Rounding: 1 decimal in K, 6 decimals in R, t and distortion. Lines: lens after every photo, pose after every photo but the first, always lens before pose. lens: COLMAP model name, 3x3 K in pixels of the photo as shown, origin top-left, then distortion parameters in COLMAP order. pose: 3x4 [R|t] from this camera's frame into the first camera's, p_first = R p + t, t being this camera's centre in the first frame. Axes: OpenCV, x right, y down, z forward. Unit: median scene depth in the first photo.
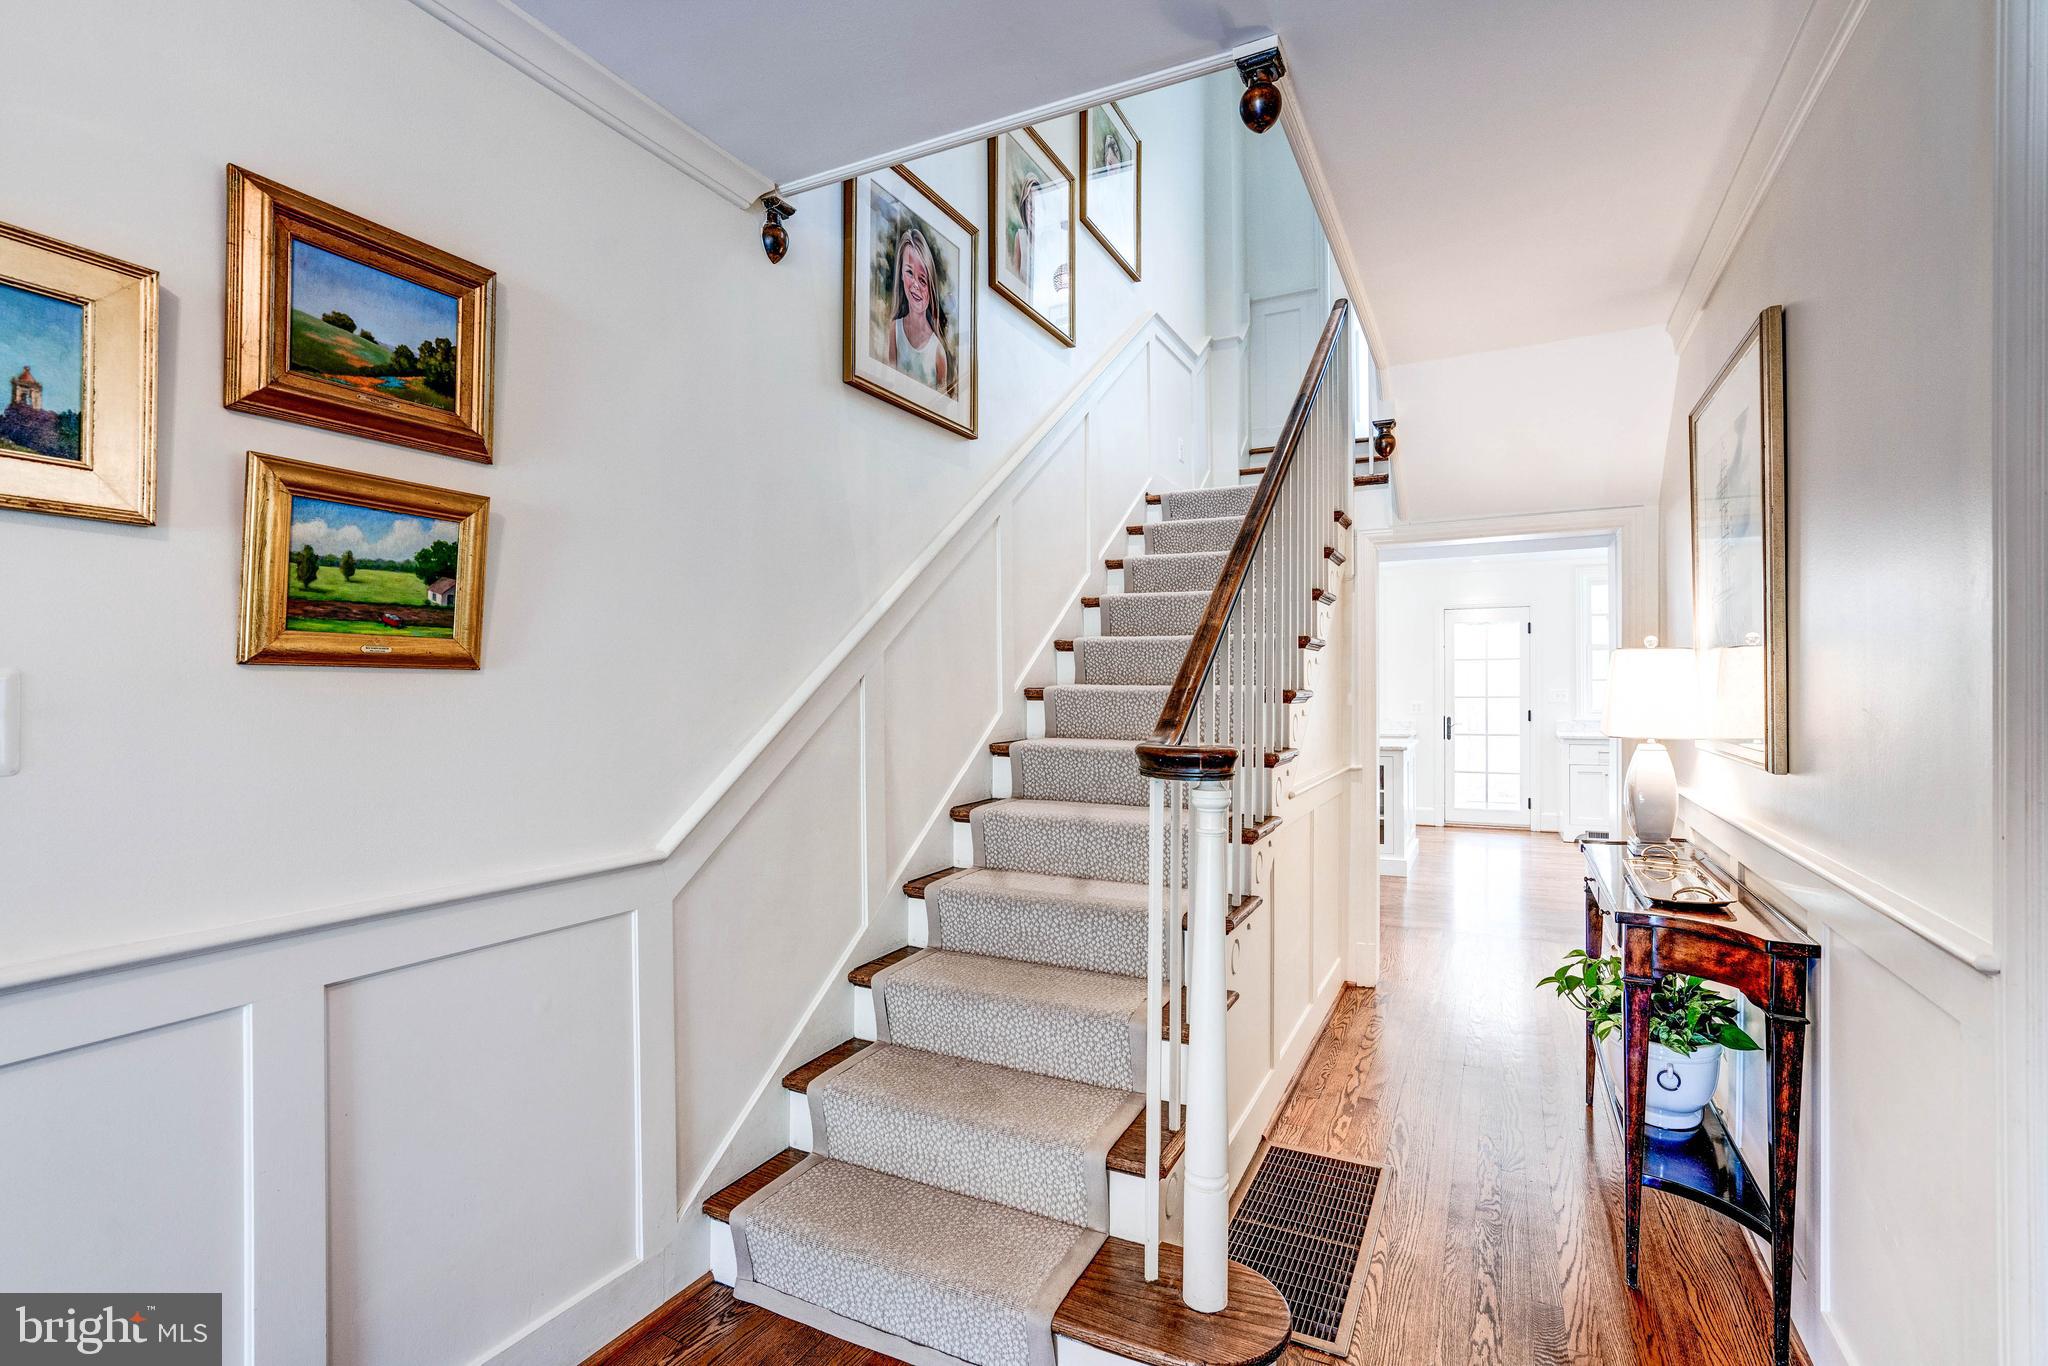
lens RADIAL K [[951.6, 0, 1023.8], [0, 951.6, 691.0], [0, 0, 1]] dist [-0.048299, 0.024782]
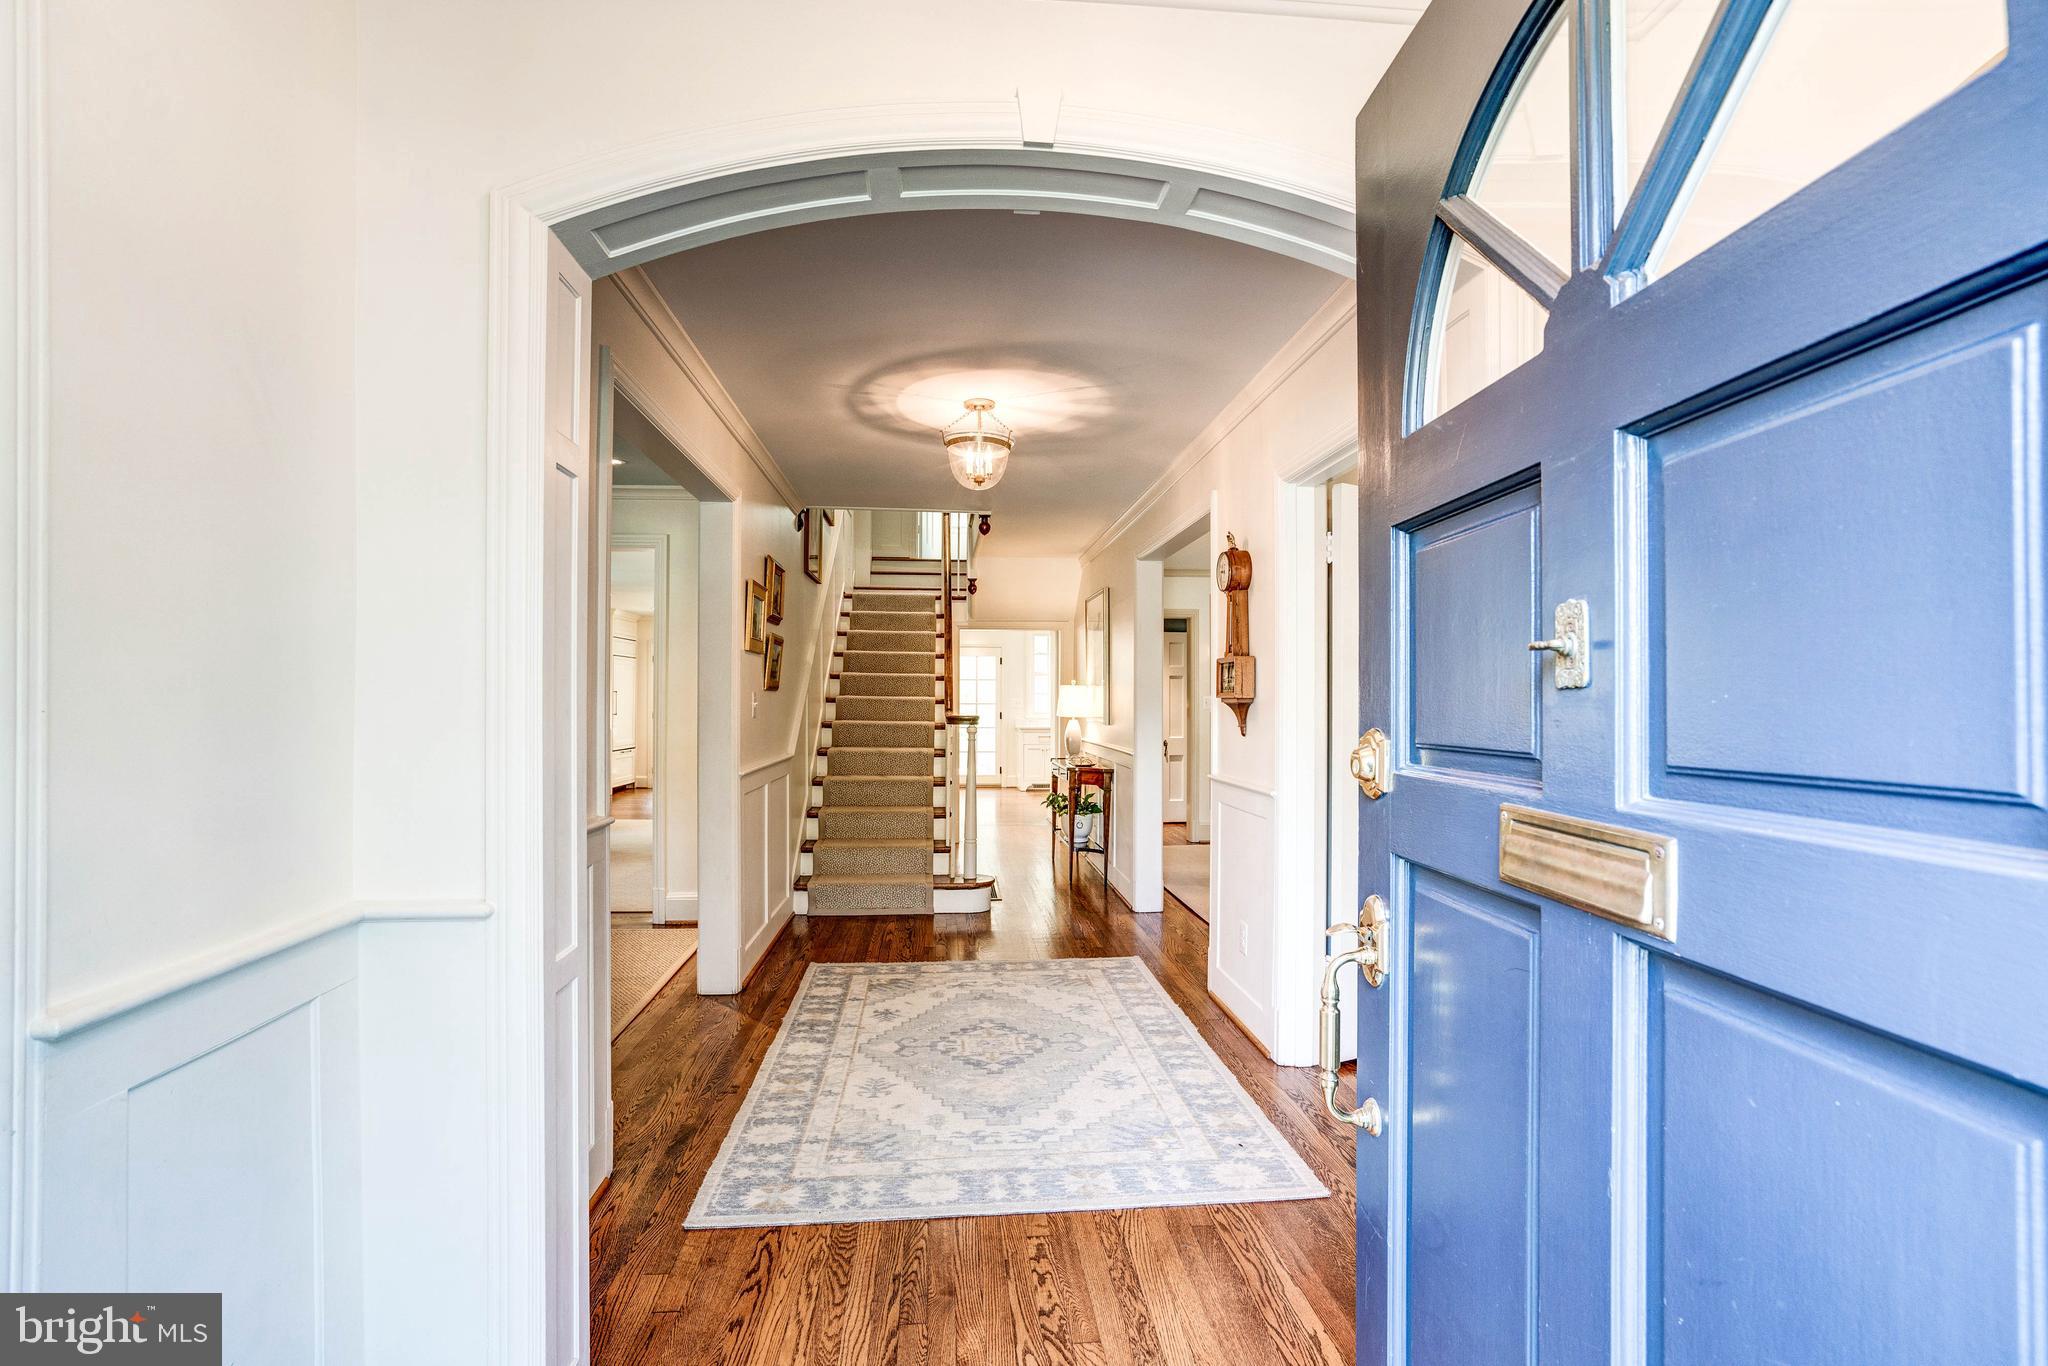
lens RADIAL K [[951.6, 0, 1023.8], [0, 951.6, 691.0], [0, 0, 1]] dist [-0.048299, 0.024782]
pose [[0.848570, 0.012888, 0.528927, -0.947374], [-0.009088, 0.999911, -0.009784, 0.000602], [-0.529006, 0.003496, 0.848611, -1.316942]]
